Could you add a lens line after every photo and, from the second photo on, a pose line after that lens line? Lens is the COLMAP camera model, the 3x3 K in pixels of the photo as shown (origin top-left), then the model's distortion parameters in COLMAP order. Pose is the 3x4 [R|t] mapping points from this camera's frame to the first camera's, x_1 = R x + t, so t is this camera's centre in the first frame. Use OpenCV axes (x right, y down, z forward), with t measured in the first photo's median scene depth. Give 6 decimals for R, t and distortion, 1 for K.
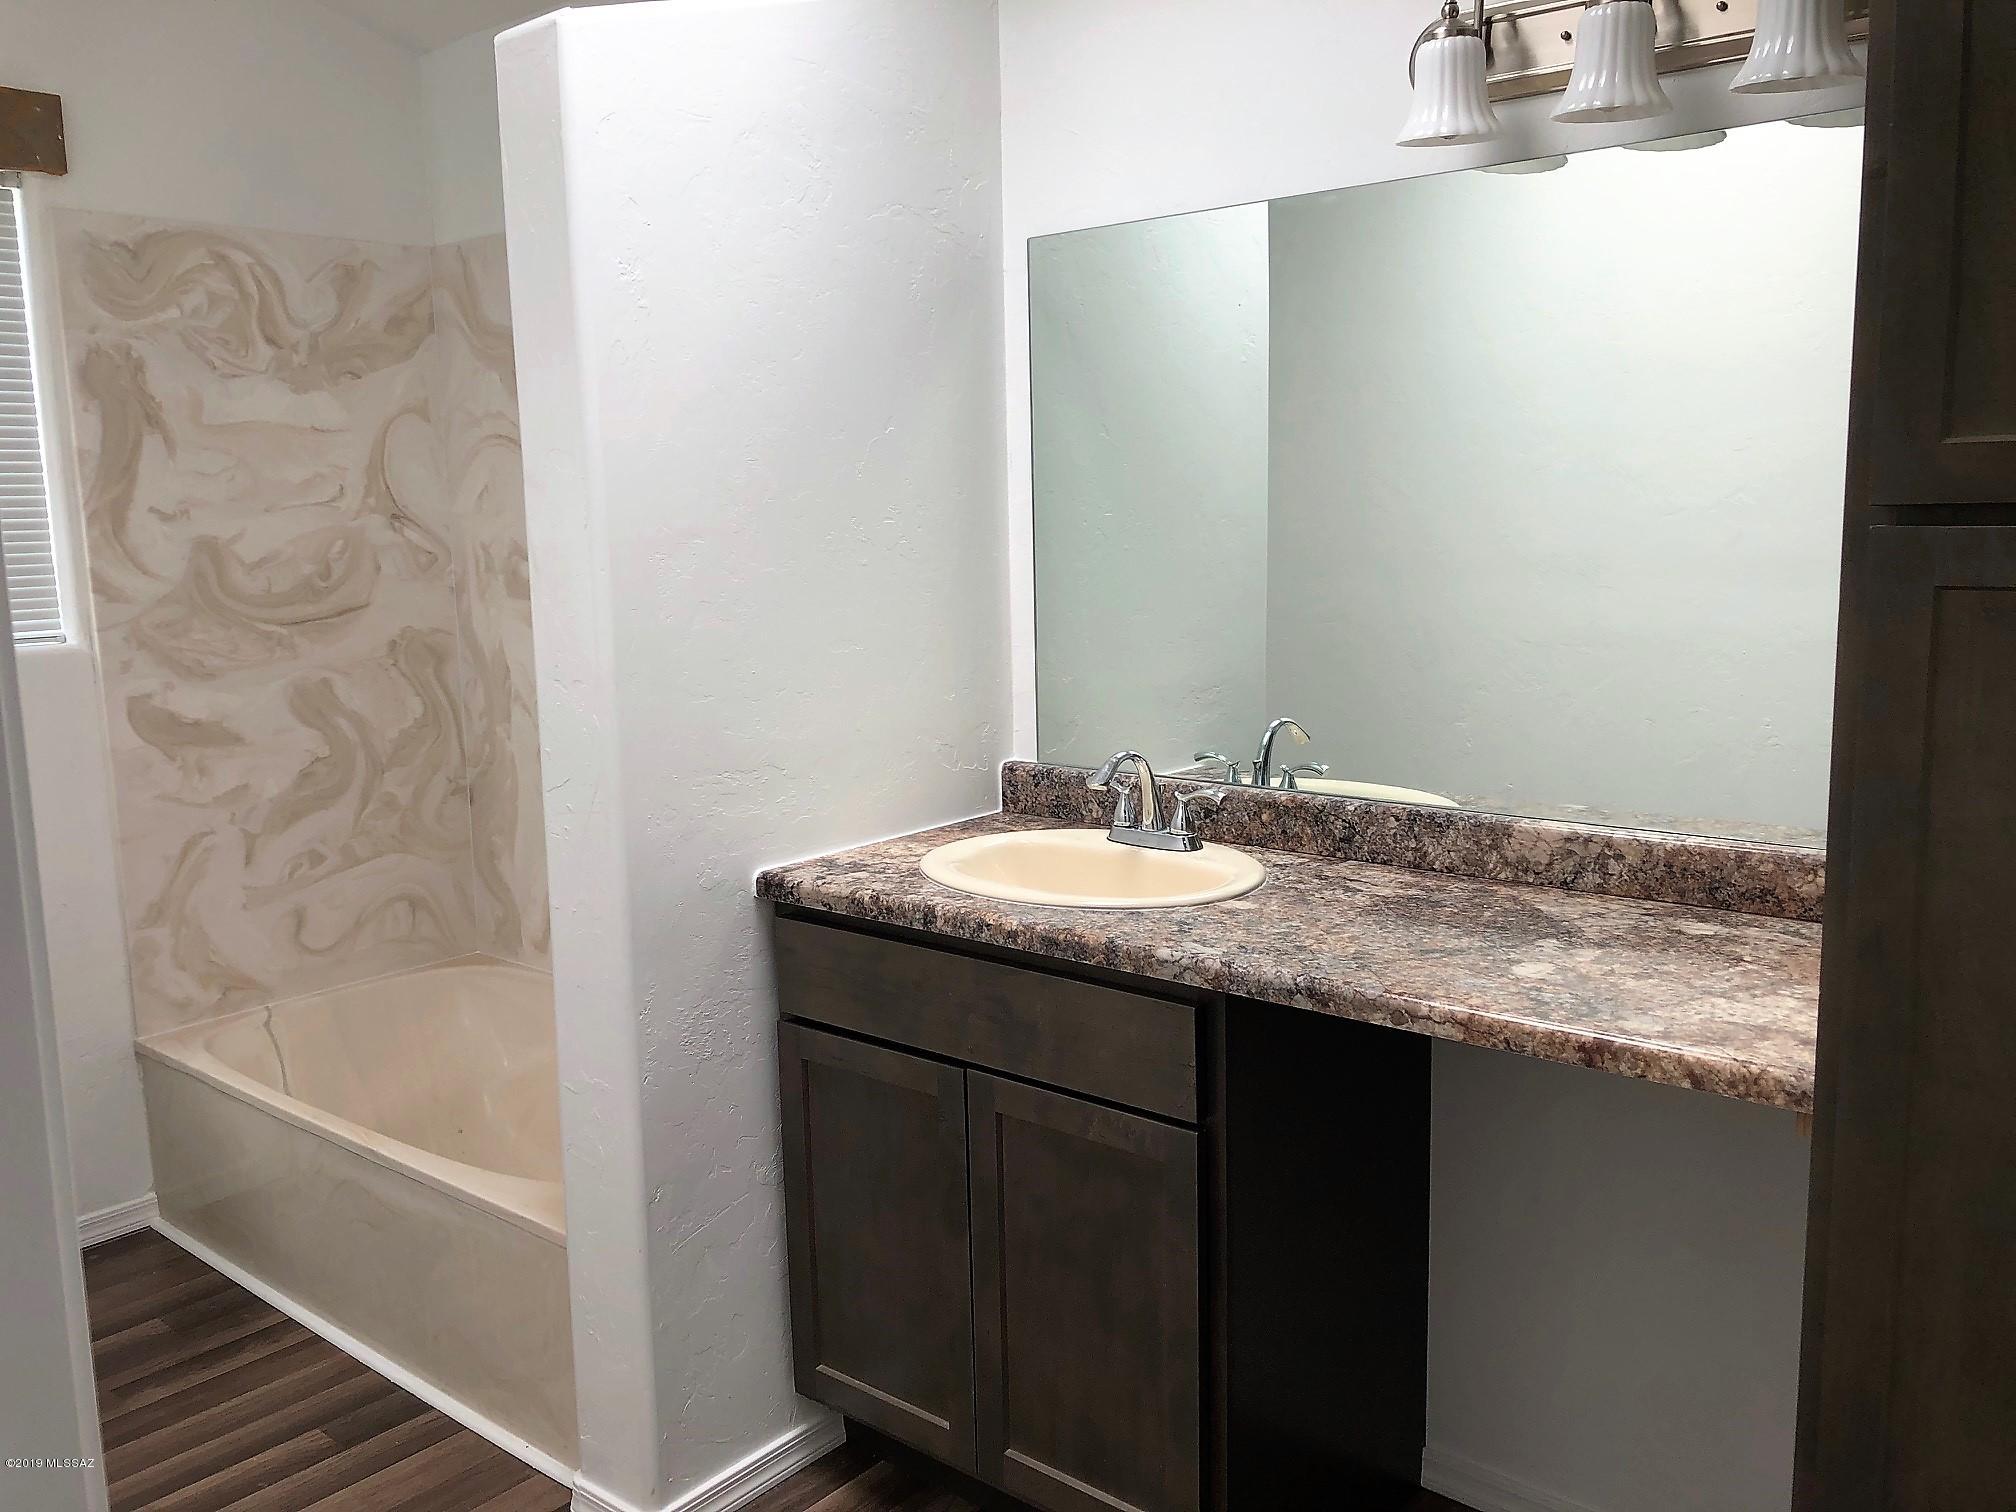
lens RADIAL K [[1651.7, 0, 988.3], [0, 1651.7, 748.7], [0, 0, 1]] dist [0.021295, 0.000818]
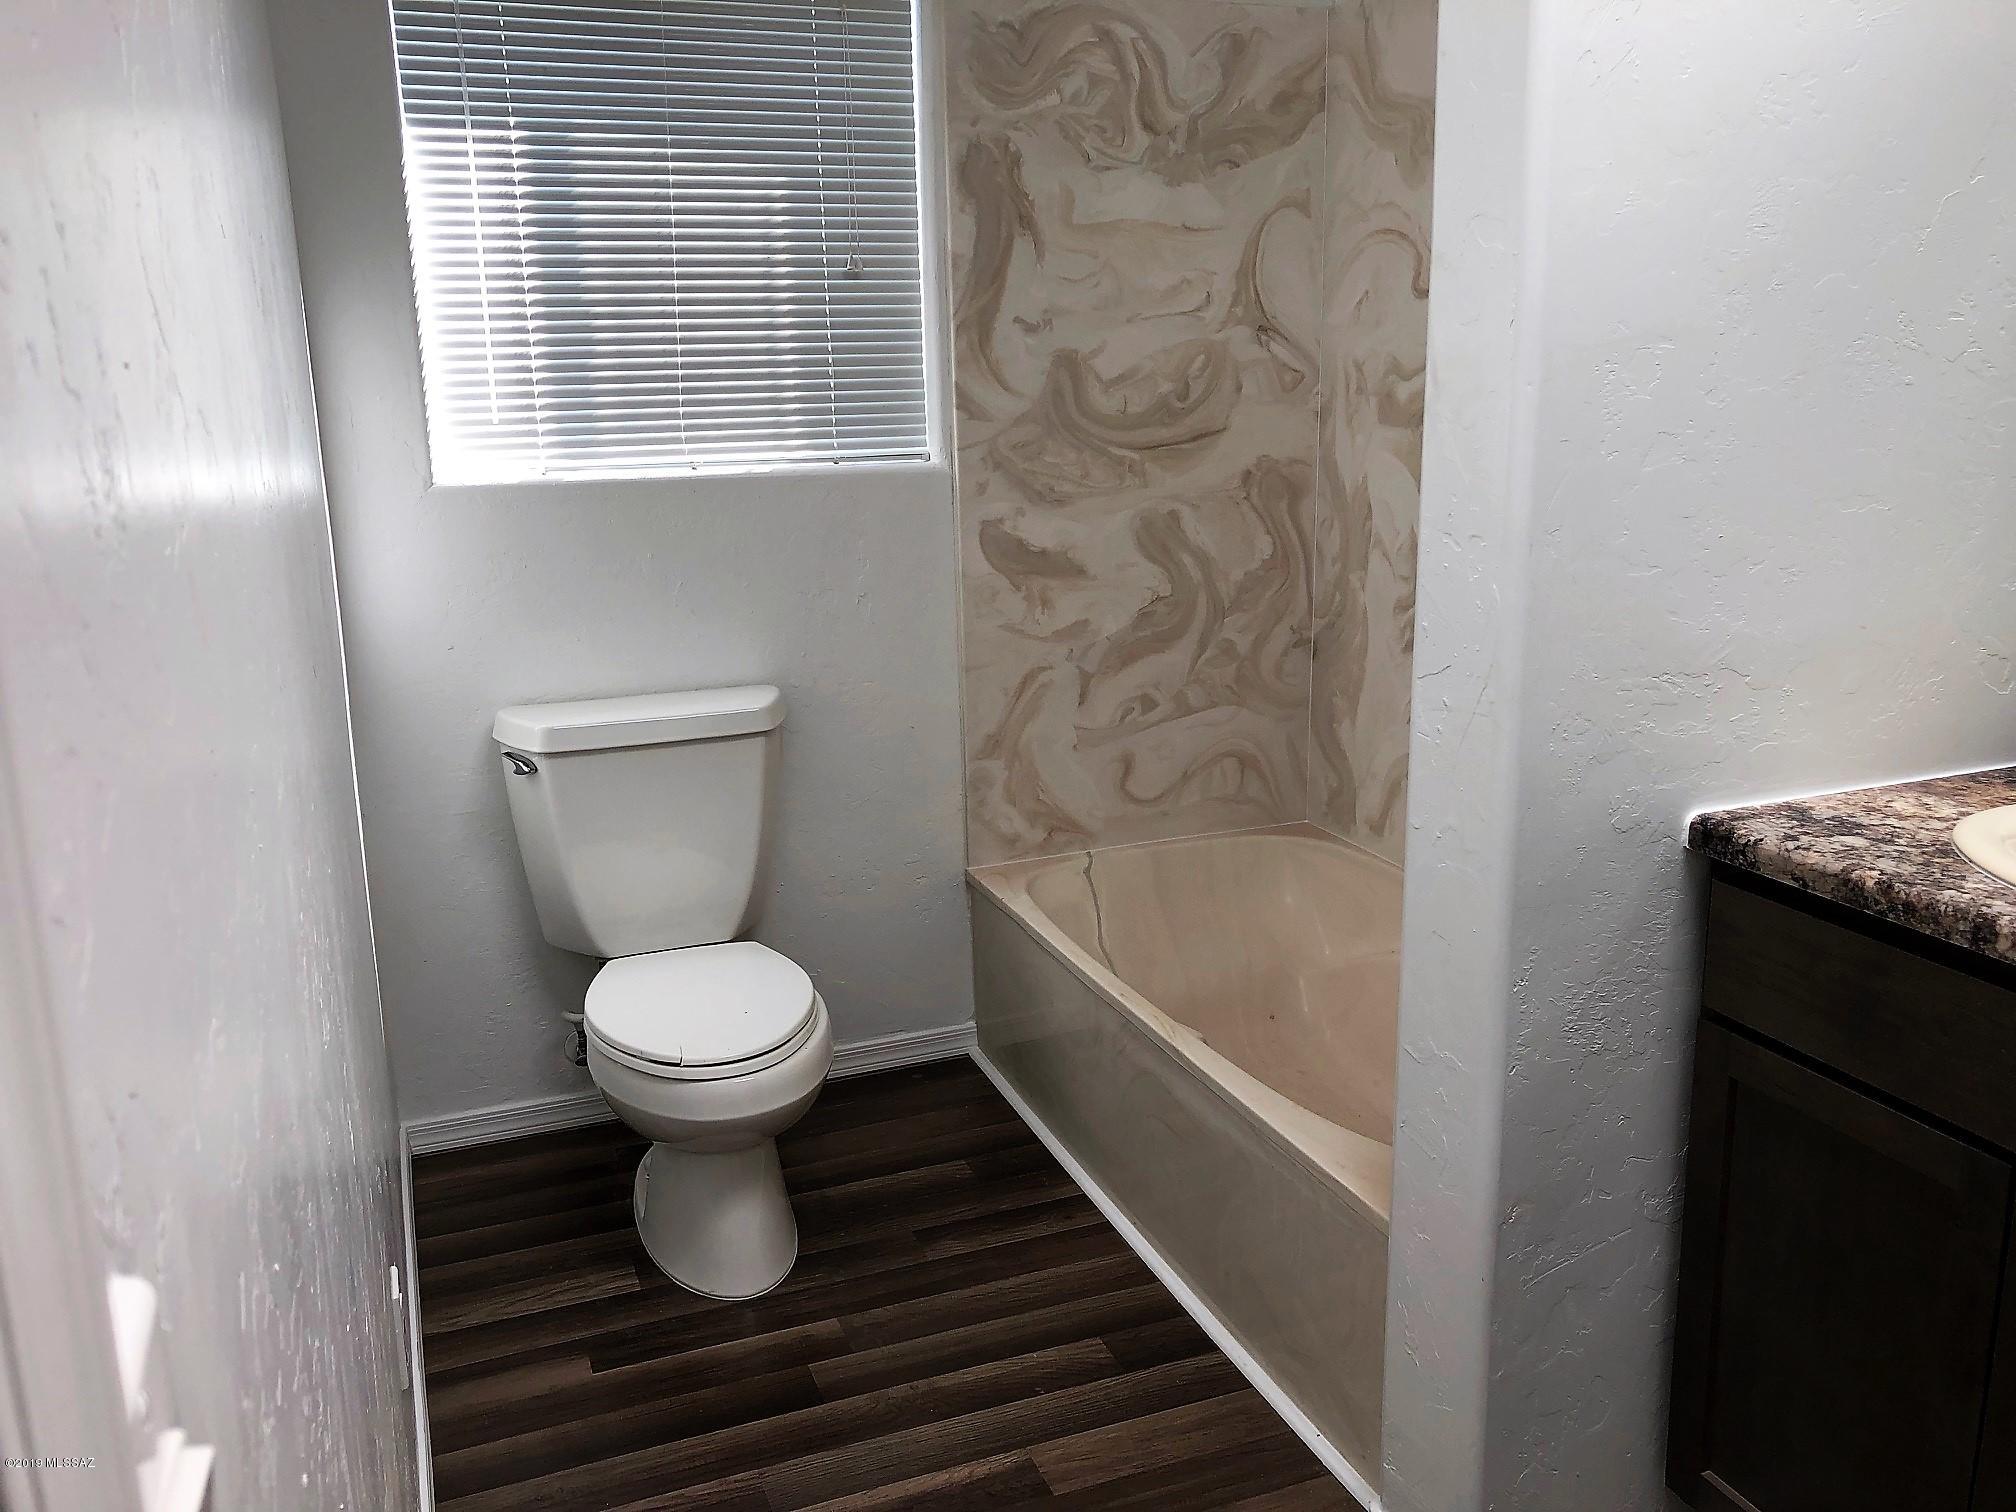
lens RADIAL K [[1651.7, 0, 1011.4], [0, 1651.7, 746.5], [0, 0, 1]] dist [0.021295, 0.000818]
pose [[0.885207, 0.115715, -0.450576, -0.057968], [-0.069547, 0.990603, 0.117770, -0.015174], [0.459970, -0.072914, 0.884936, 0.155123]]
